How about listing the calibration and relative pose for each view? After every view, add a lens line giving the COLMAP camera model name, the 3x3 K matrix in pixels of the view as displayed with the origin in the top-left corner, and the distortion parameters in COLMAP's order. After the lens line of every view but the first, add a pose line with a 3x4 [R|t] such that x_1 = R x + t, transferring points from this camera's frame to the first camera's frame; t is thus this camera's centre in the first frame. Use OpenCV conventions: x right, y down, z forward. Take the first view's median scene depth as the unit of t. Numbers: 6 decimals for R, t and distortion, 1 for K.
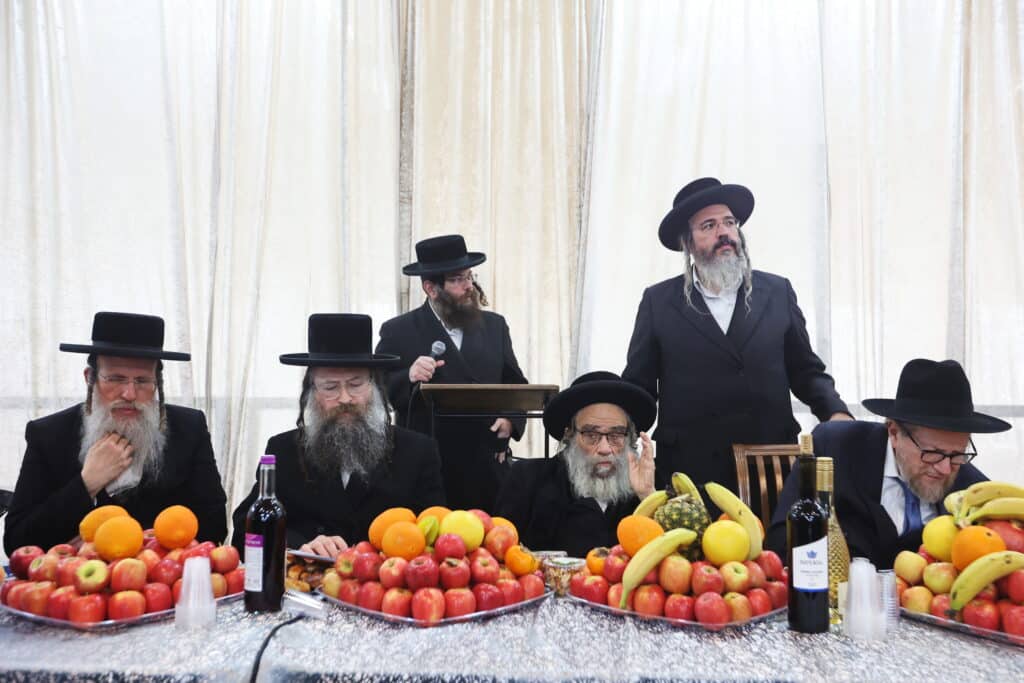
lens RADIAL K [[1029.6, 0, 512.0], [0, 1029.6, 341.5], [0, 0, 1]] dist [0.011599, 0.115693]
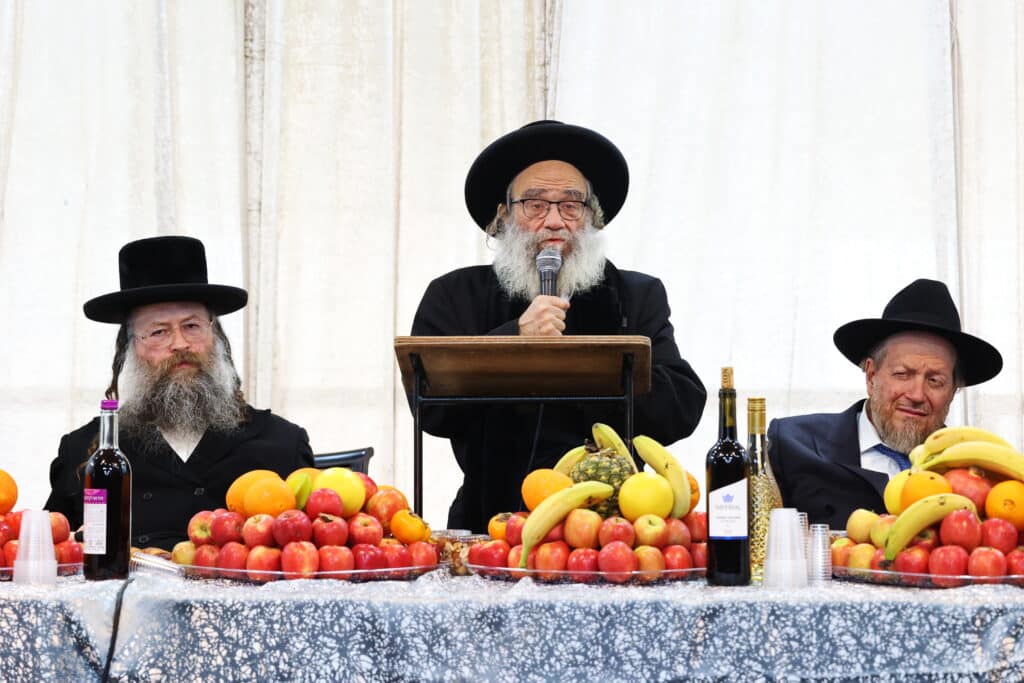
lens RADIAL K [[2686.4, 0, 512.0], [0, 2686.4, 341.5], [0, 0, 1]] dist [0.043780, -0.070921]
pose [[0.999980, -0.002623, 0.005808, 0.084127], [0.002620, 0.999996, 0.000627, 0.064211], [-0.005810, -0.000612, 0.999983, -1.250192]]
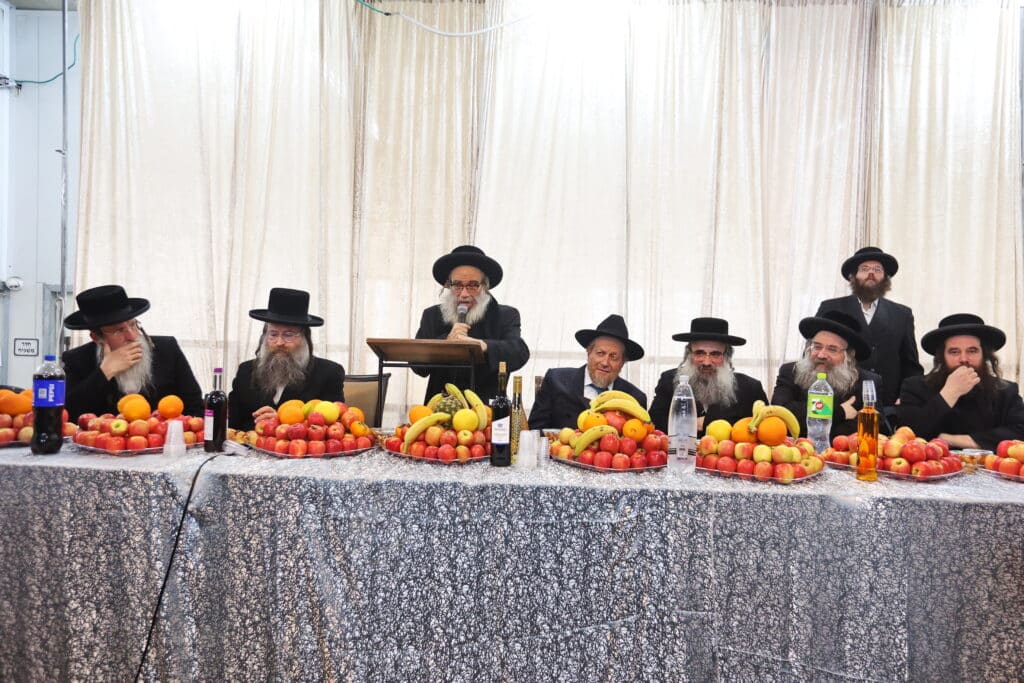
lens RADIAL K [[790.0, 0, 512.0], [0, 790.0, 341.5], [0, 0, 1]] dist [0.000842, 0.003390]
pose [[0.999647, 0.024901, 0.009255, 0.276723], [-0.025232, 0.998976, 0.037551, -0.001309], [-0.008311, -0.037771, 0.999252, -0.410810]]
